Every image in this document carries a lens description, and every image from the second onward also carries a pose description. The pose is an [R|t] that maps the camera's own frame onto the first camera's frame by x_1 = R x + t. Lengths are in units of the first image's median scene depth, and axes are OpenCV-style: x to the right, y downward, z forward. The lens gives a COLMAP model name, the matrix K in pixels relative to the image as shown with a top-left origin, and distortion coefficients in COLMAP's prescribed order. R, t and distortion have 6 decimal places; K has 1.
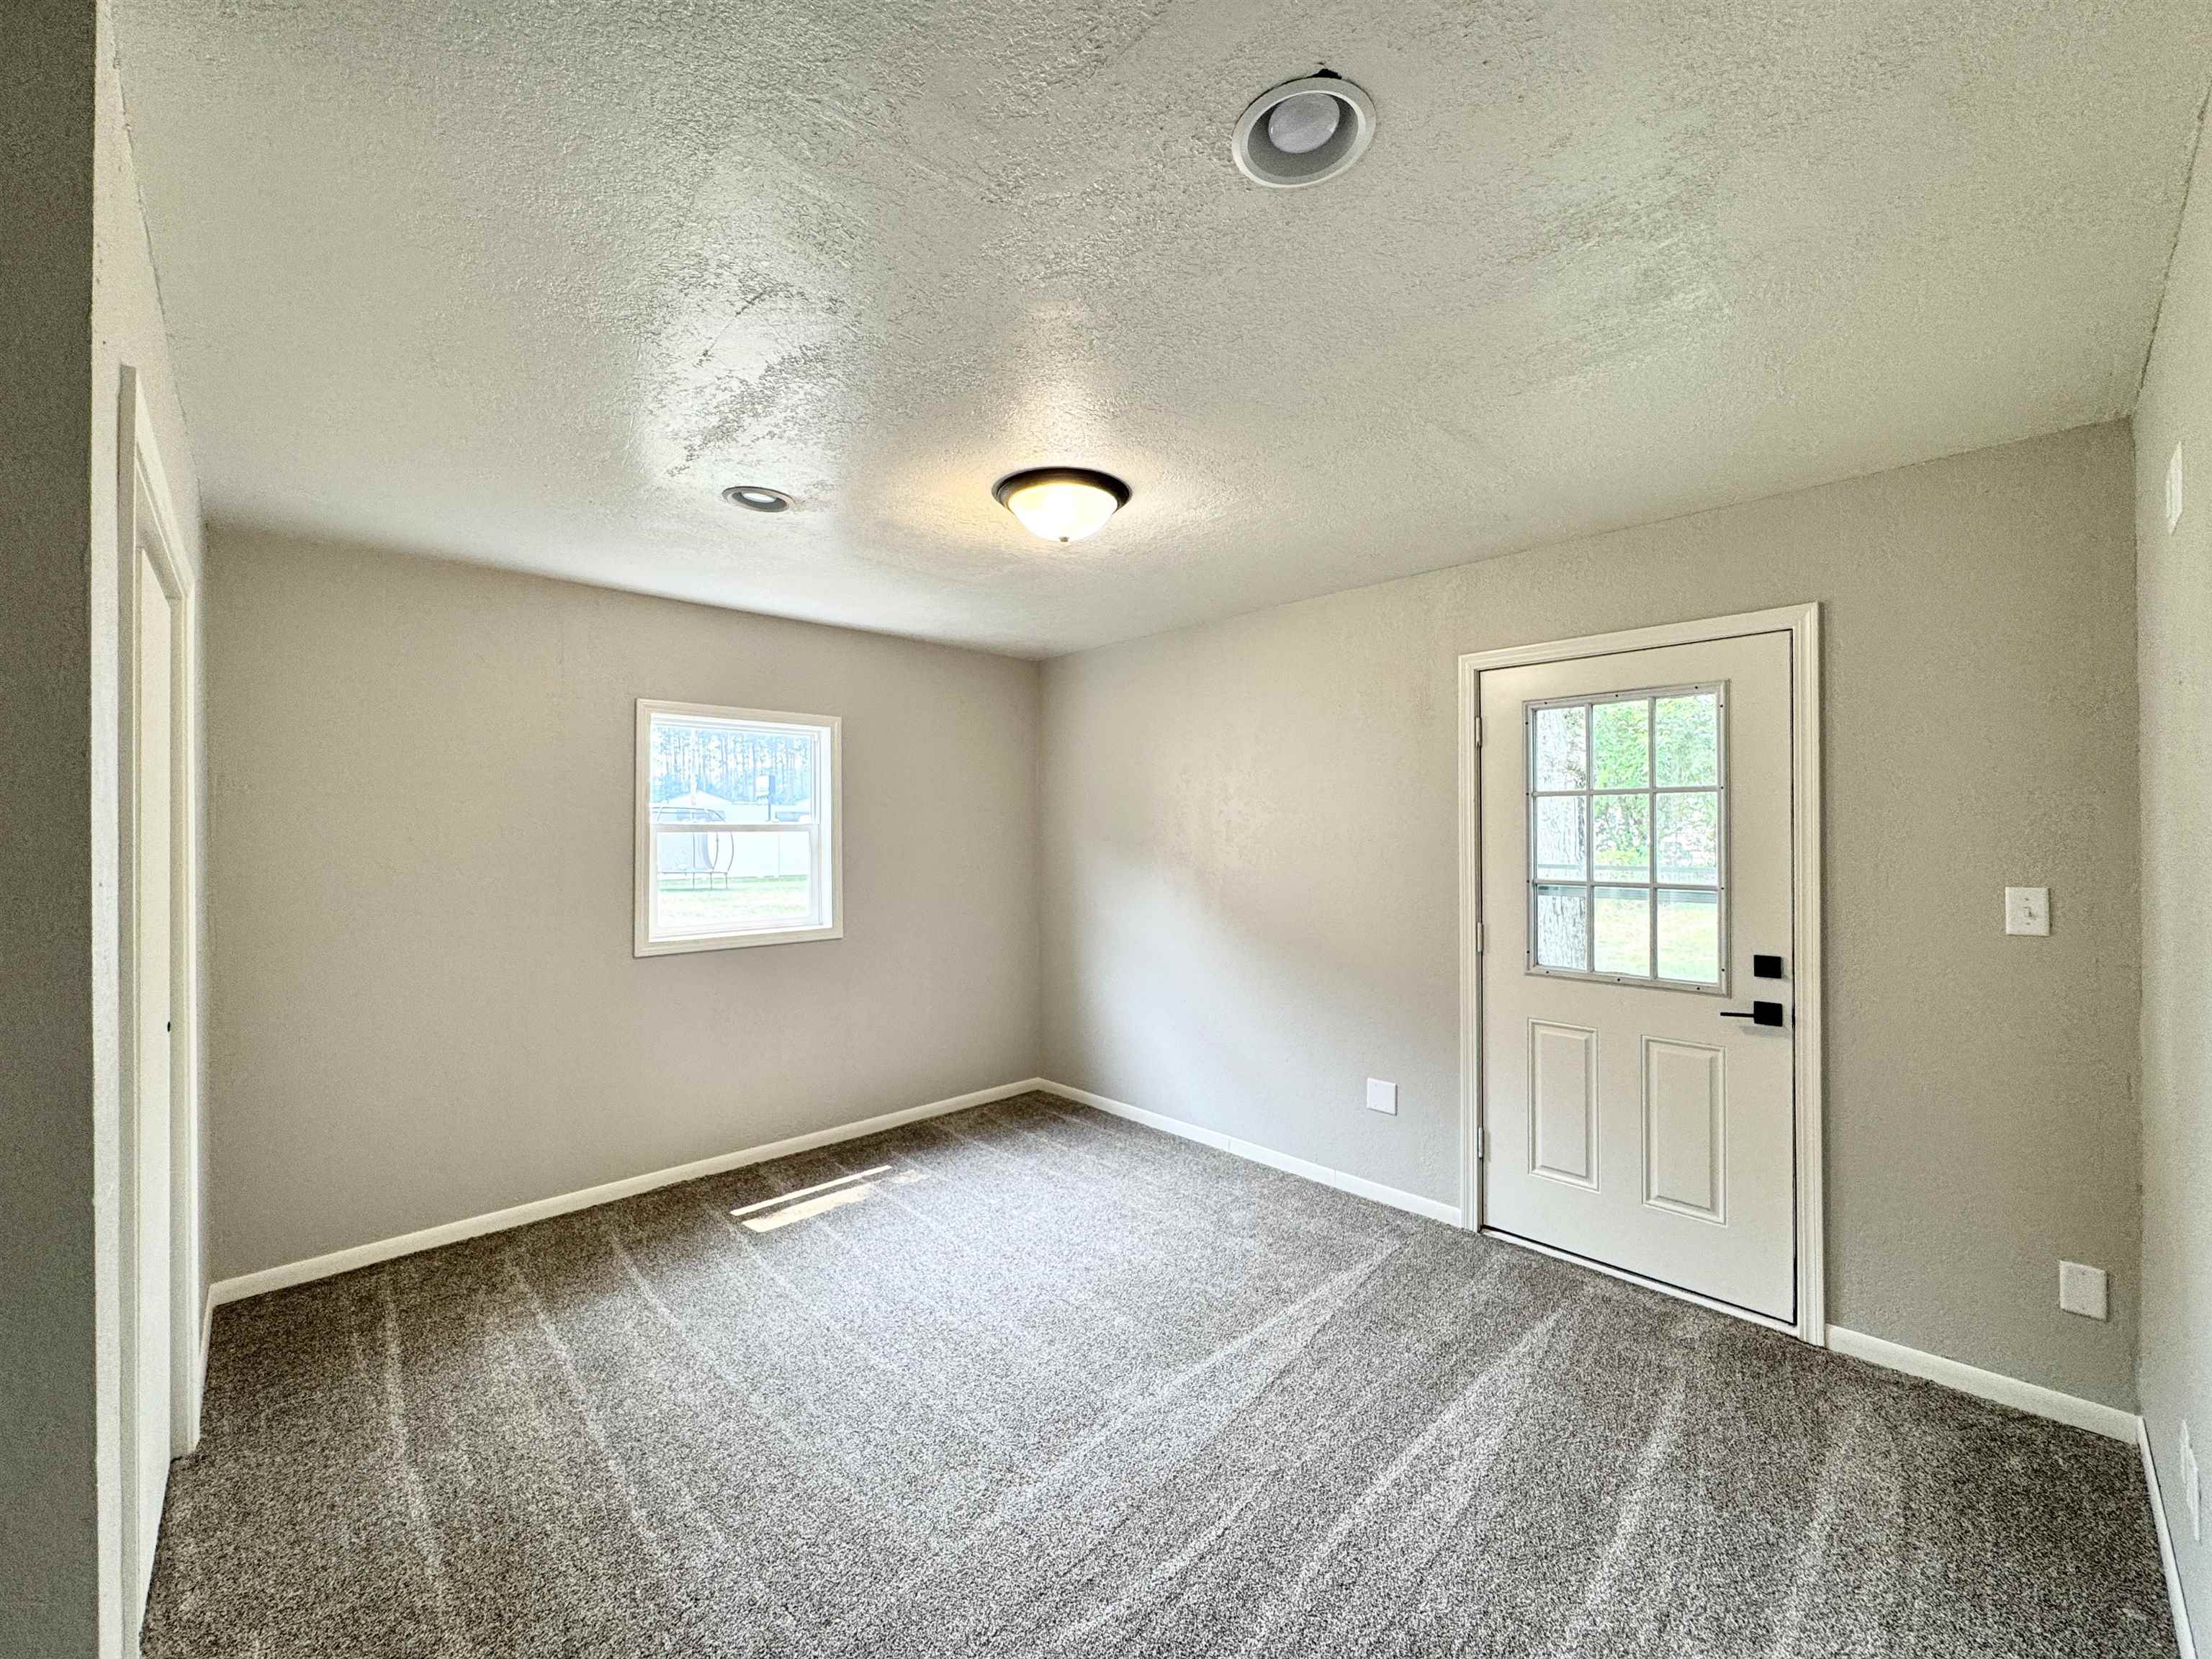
lens RADIAL K [[886.7, 0, 1101.2], [0, 886.7, 823.2], [0, 0, 1]] dist [-0.002310, -0.000227]
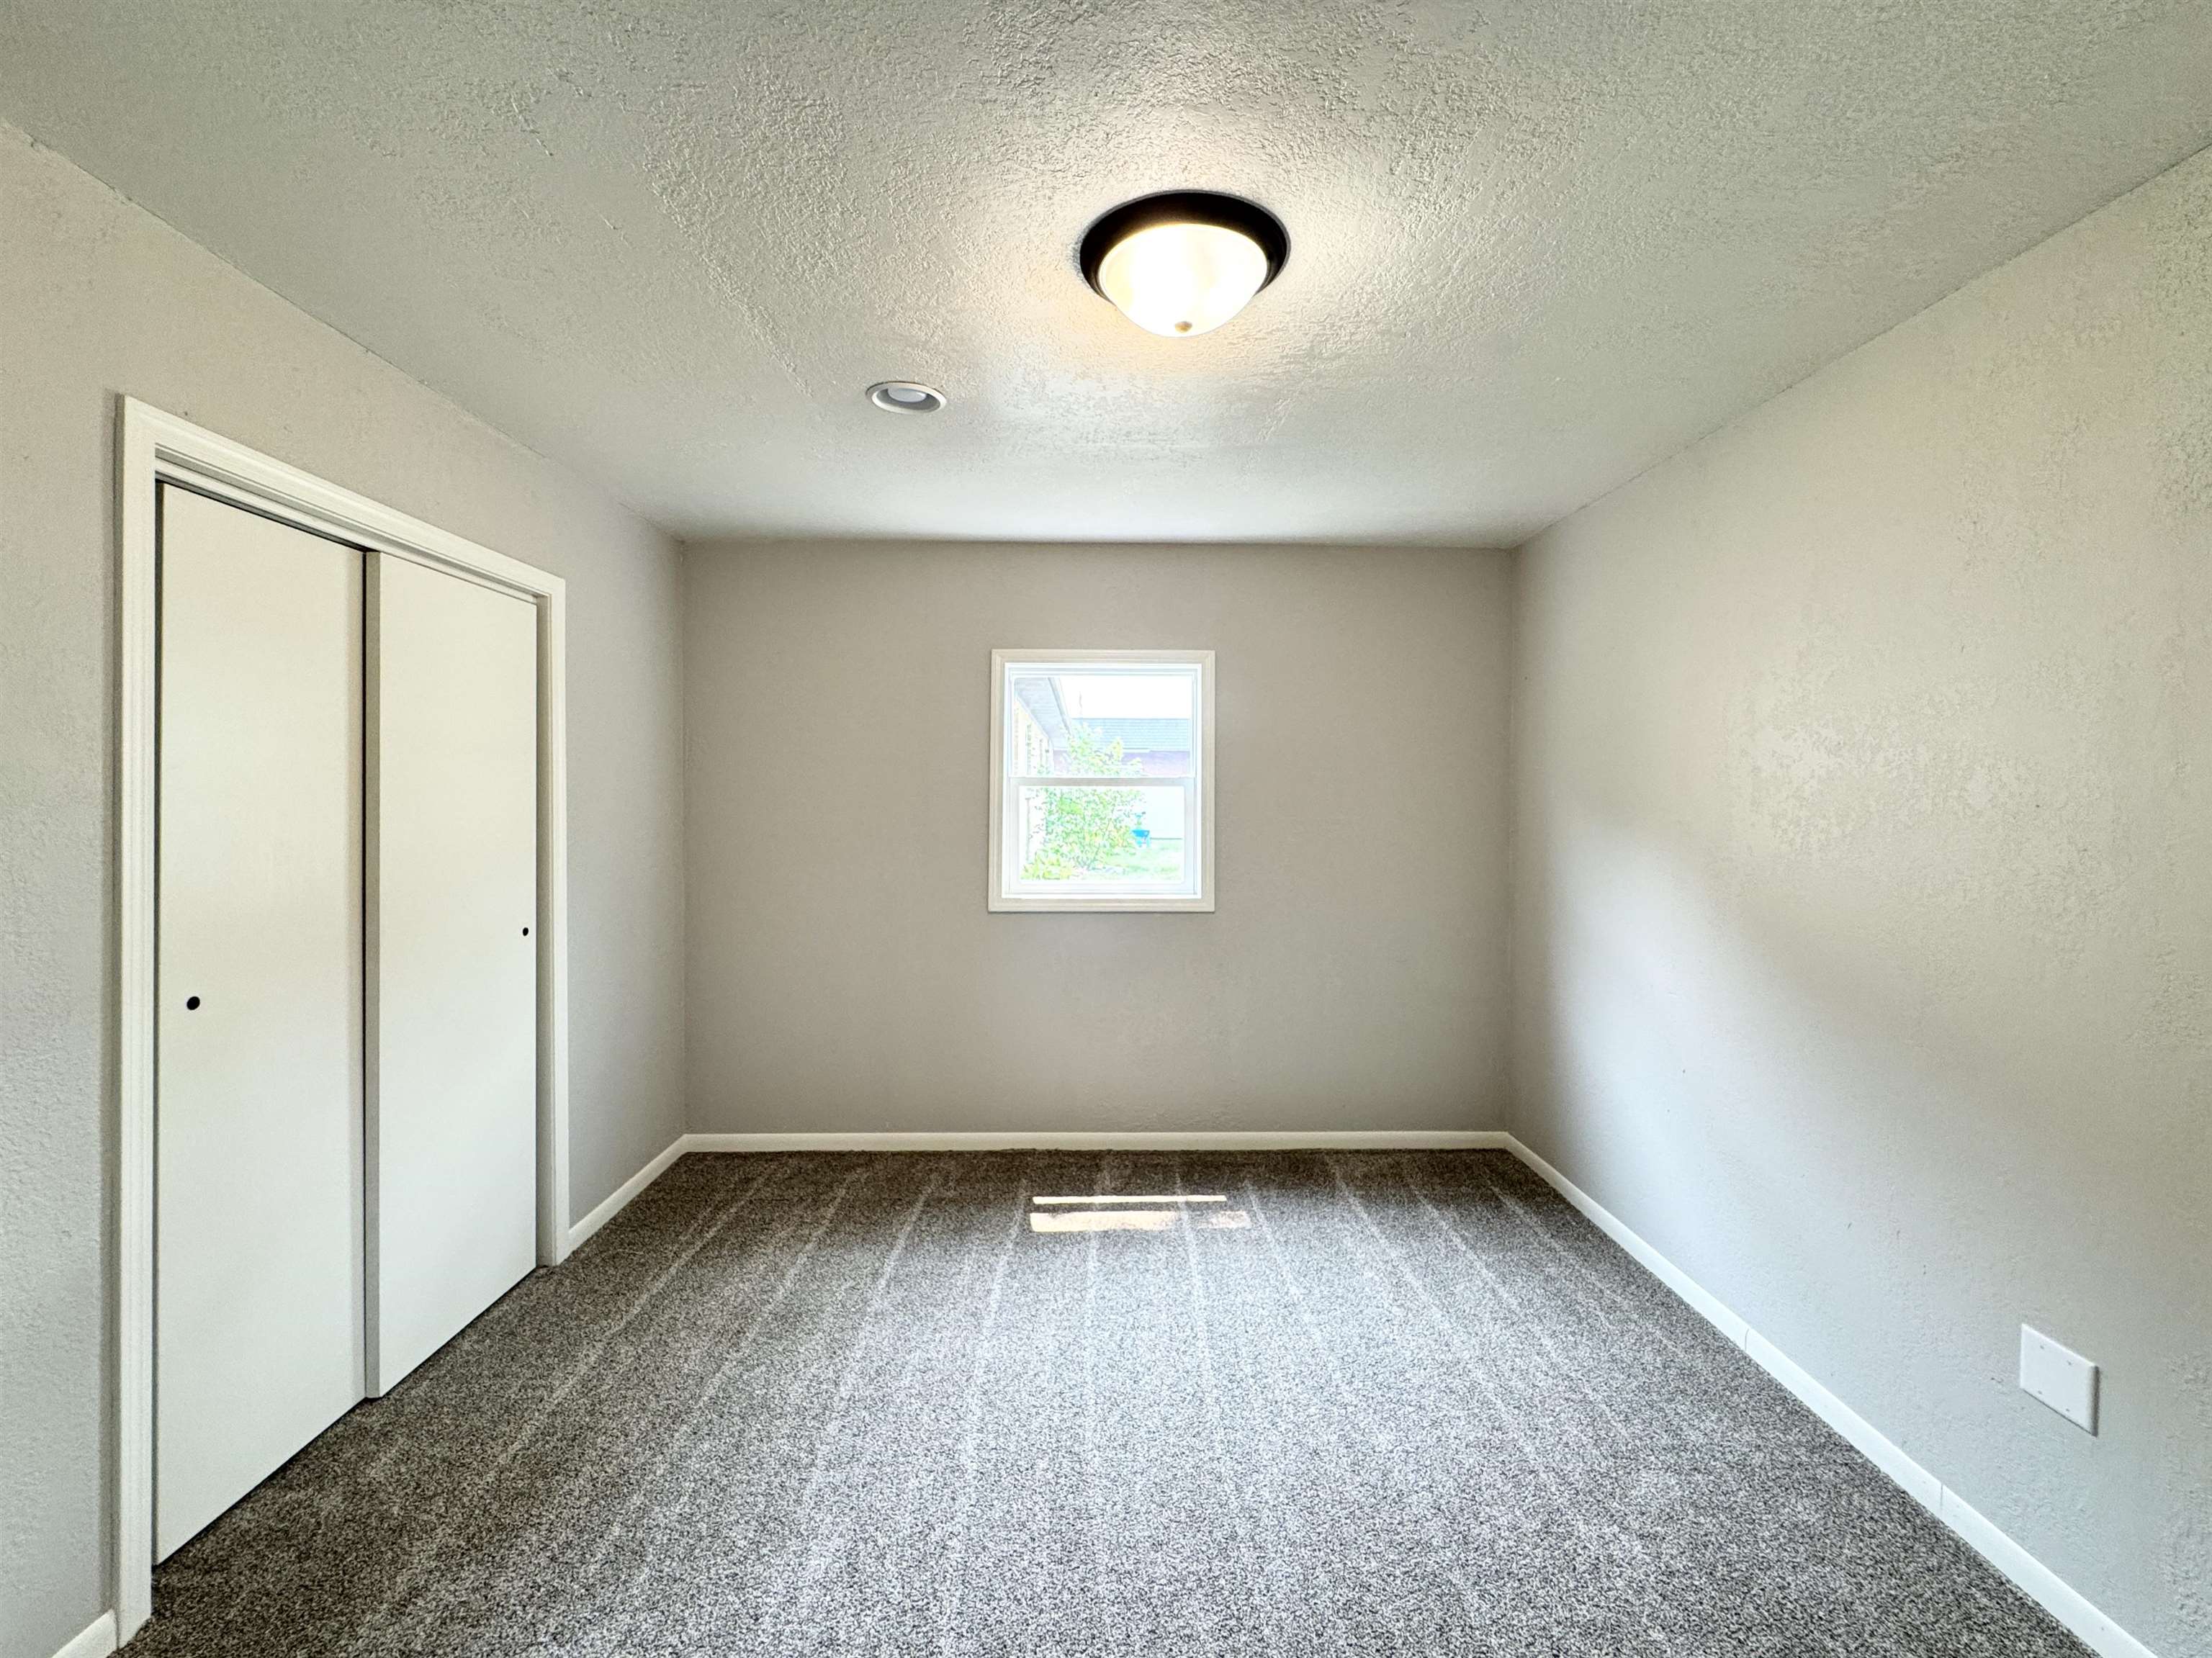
lens RADIAL K [[923.5, 0, 1114.6], [0, 923.5, 800.9], [0, 0, 1]] dist [-0.004483, -0.000065]
pose [[0.738444, 0.012808, -0.674193, 0.265370], [-0.000913, 0.999838, 0.017994, 0.008979], [0.674314, -0.012672, 0.738336, 0.329978]]
